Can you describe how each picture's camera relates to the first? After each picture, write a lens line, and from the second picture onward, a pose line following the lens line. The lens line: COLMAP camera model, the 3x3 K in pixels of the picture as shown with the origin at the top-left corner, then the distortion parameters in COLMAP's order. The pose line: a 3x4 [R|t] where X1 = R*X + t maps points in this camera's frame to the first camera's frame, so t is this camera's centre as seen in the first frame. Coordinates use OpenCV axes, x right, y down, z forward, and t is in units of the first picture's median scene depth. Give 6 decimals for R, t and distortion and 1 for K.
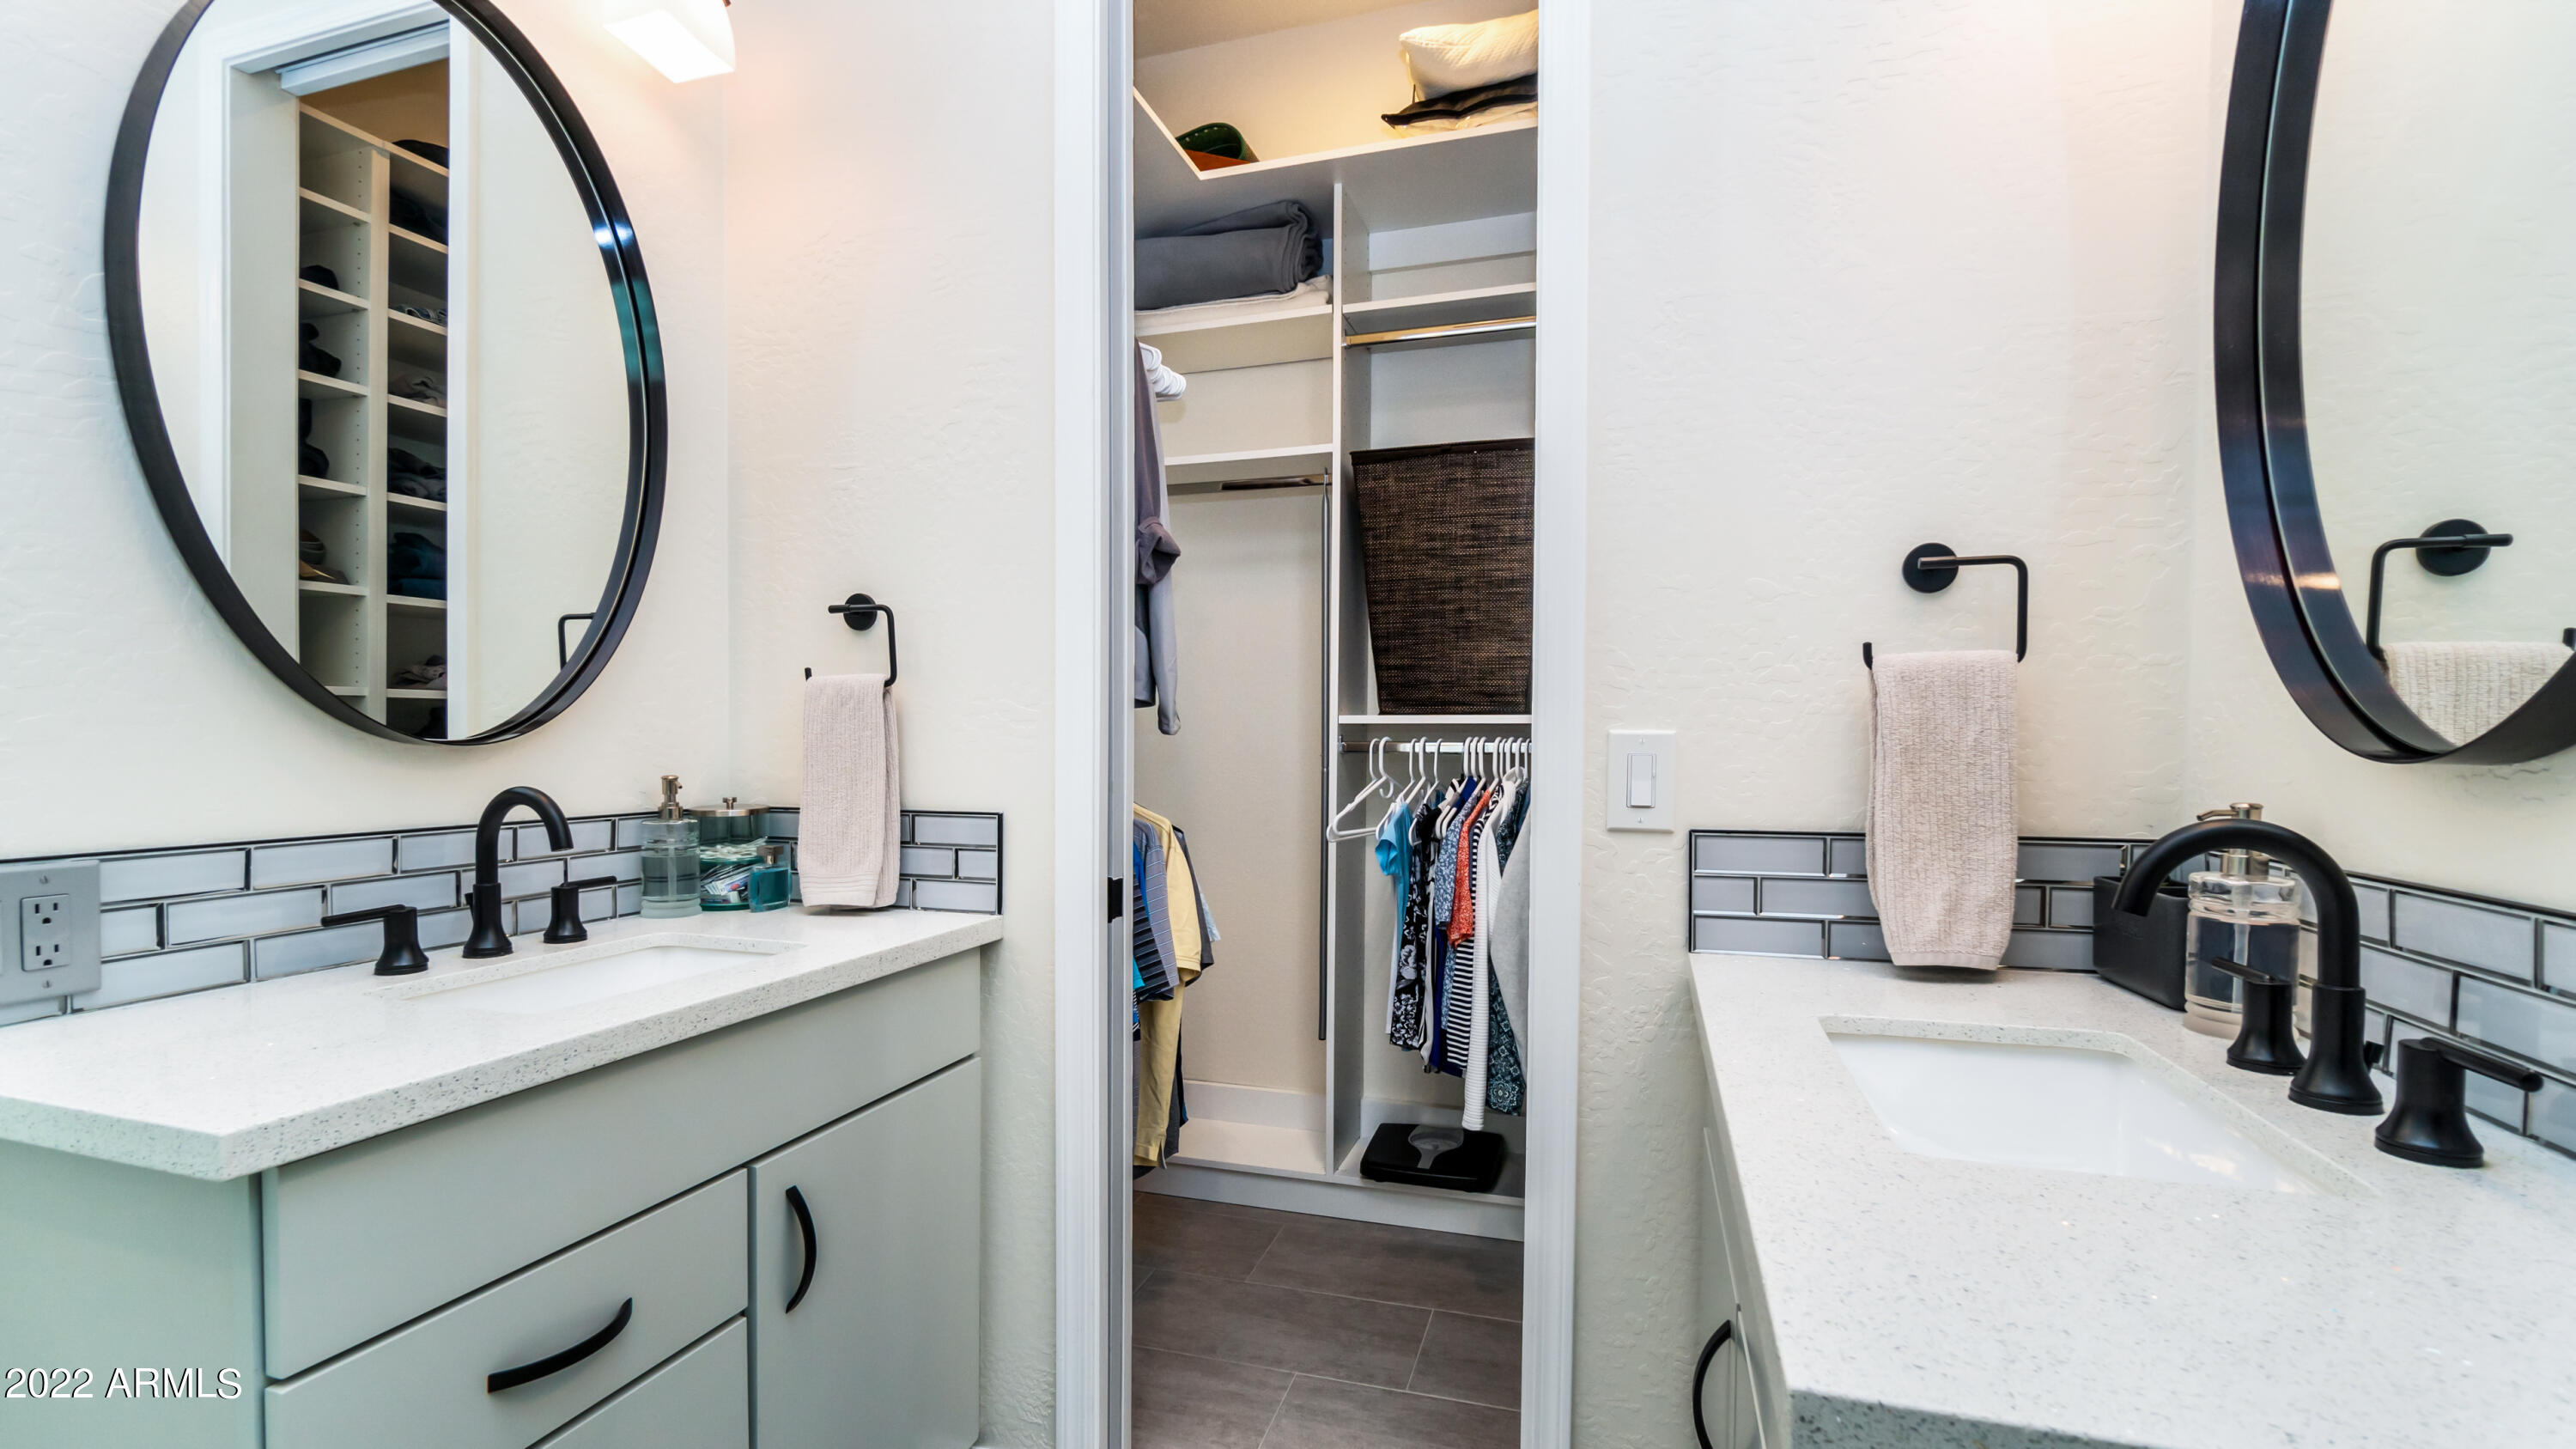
lens RADIAL K [[1128.8, 0, 1288.0], [0, 1128.8, 724.5], [0, 0, 1]] dist [-0.000754, -0.019654]
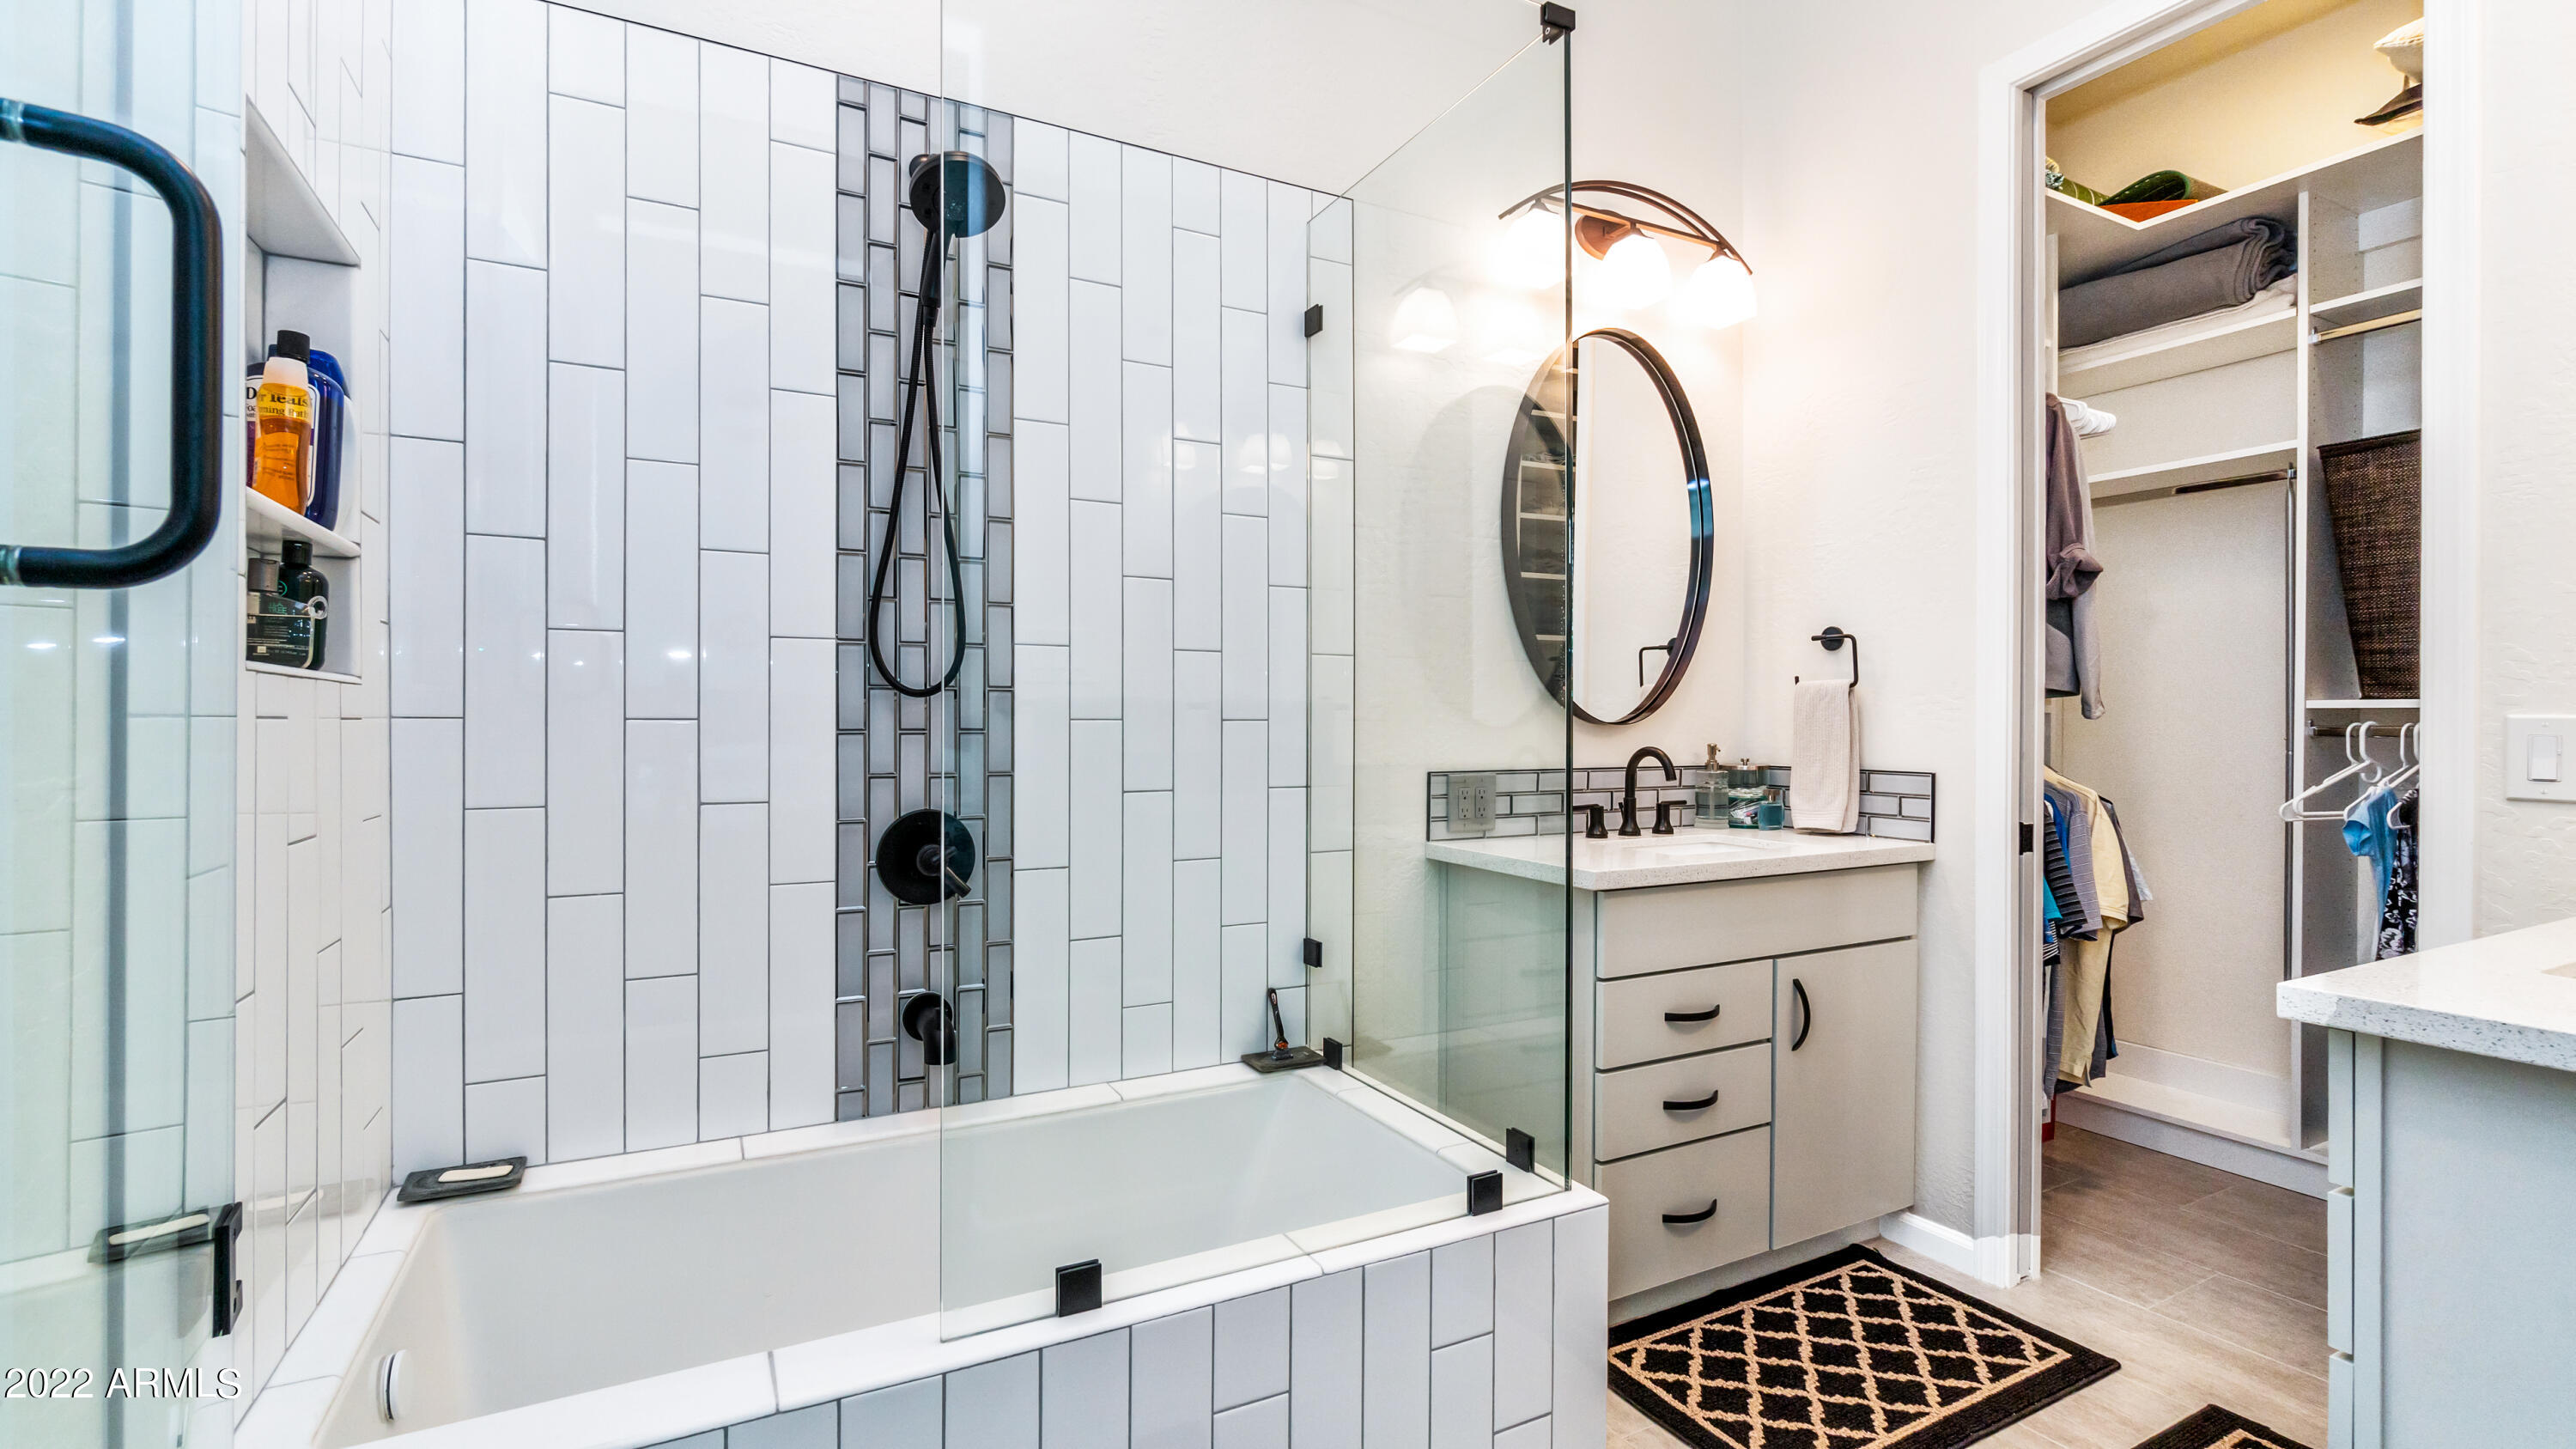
lens RADIAL K [[1133.0, 0, 1288.5], [0, 1133.0, 741.7], [0, 0, 1]] dist [-0.000821, 0.006634]
pose [[0.713880, 0.013417, -0.700139, 0.168350], [0.007018, 0.999629, 0.026312, -0.006070], [0.700233, -0.023697, 0.713521, -0.604528]]
